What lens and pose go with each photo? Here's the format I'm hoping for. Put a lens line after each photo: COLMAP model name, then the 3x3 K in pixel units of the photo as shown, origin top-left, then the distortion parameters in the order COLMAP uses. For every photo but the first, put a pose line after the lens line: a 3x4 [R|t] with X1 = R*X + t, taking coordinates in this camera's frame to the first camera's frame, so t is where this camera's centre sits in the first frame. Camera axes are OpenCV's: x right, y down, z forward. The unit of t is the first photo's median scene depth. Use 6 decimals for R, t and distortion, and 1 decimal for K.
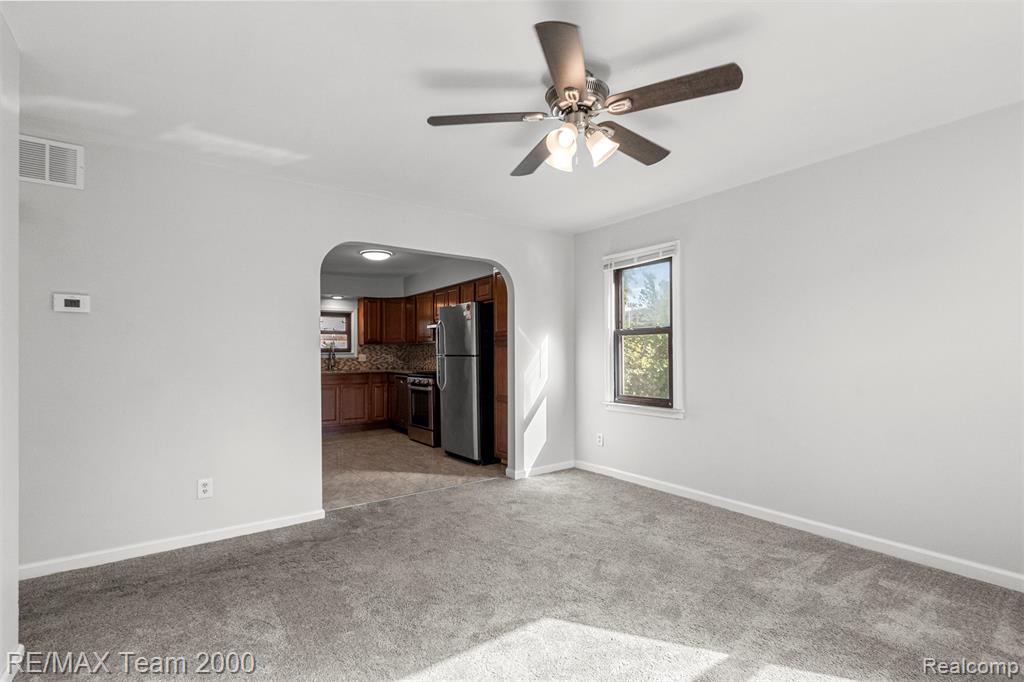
lens RADIAL K [[470.5, 0, 508.6], [0, 470.5, 353.6], [0, 0, 1]] dist [0.001484, -0.000435]
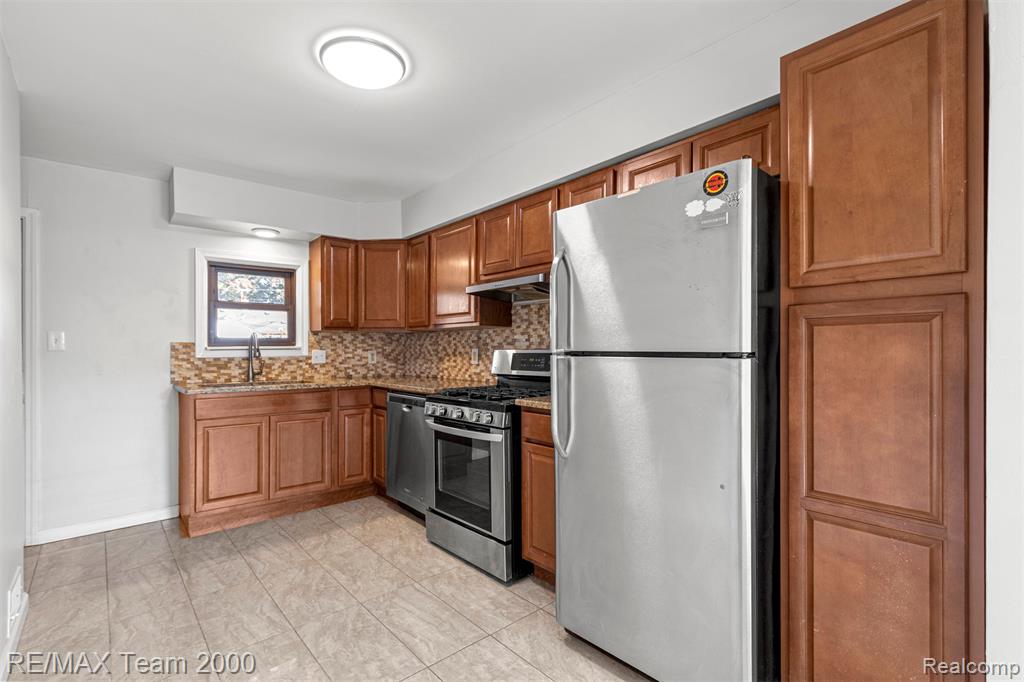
lens RADIAL K [[470.5, 0, 508.6], [0, 470.5, 353.6], [0, 0, 1]] dist [0.001484, -0.000435]
pose [[0.996089, 0.002985, 0.088306, -0.248465], [-0.003645, 0.999967, 0.007316, 0.001302], [-0.088281, -0.007609, 0.996067, 0.782208]]
